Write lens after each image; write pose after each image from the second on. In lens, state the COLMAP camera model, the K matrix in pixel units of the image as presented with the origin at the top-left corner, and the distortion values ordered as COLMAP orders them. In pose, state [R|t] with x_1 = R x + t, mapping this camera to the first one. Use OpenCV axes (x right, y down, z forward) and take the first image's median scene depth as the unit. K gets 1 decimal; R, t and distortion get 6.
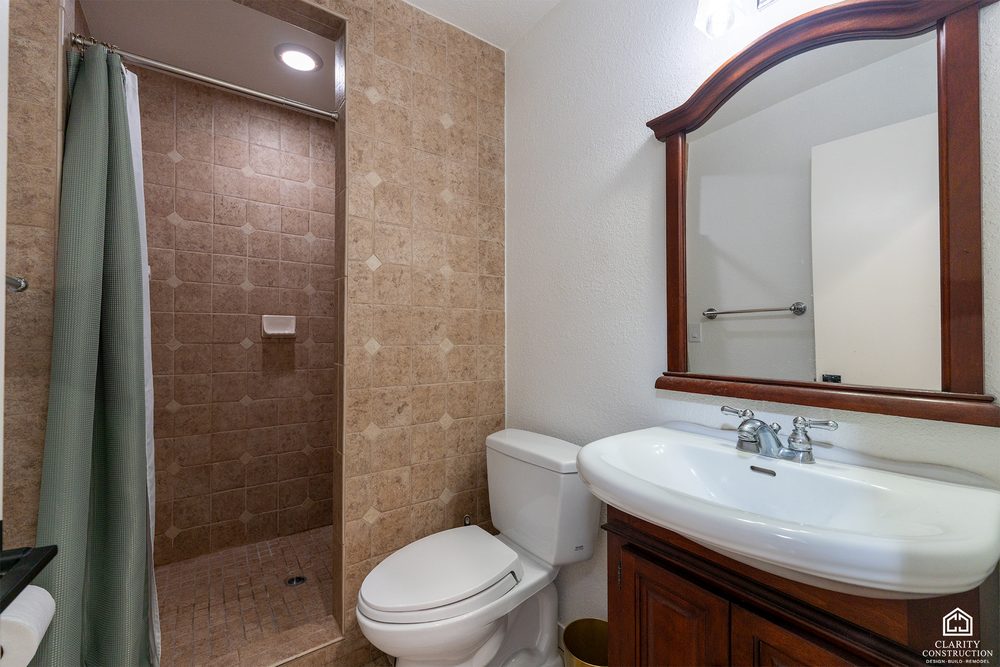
lens RADIAL K [[414.5, 0, 496.8], [0, 414.5, 335.7], [0, 0, 1]] dist [-0.001089, -0.001136]
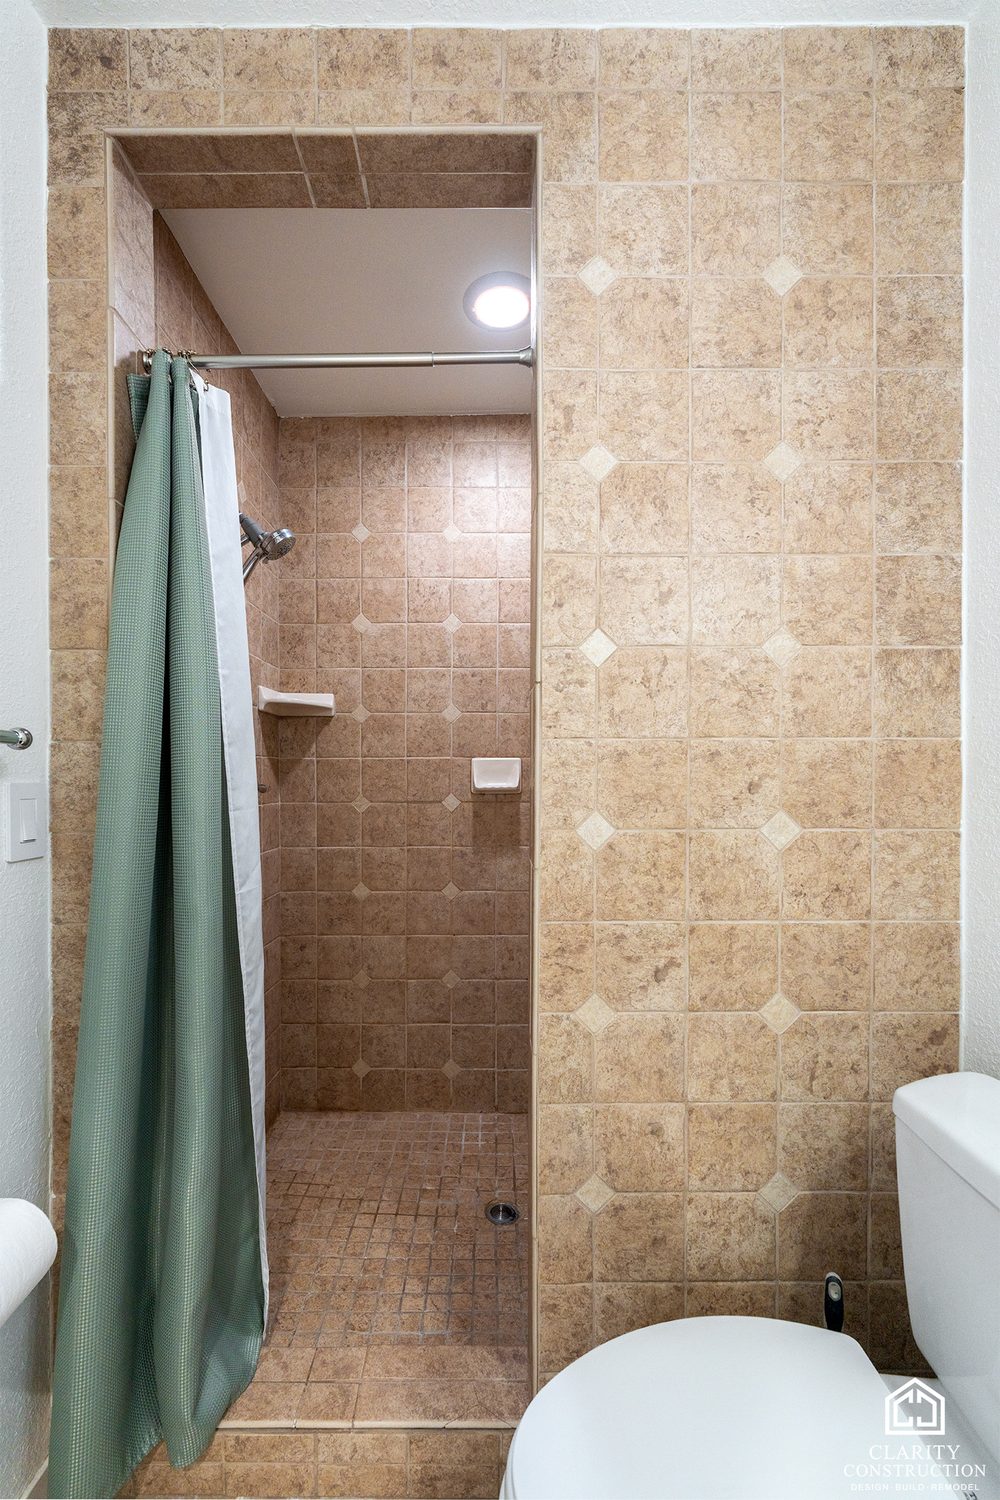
lens RADIAL K [[621.7, 0, 474.2], [0, 621.7, 784.8], [0, 0, 1]] dist [-0.001089, -0.001136]
pose [[0.802872, 0.006966, -0.596111, 0.001110], [0.003616, 0.999856, 0.016555, -0.032483], [0.596141, -0.015447, 0.802731, 0.325490]]
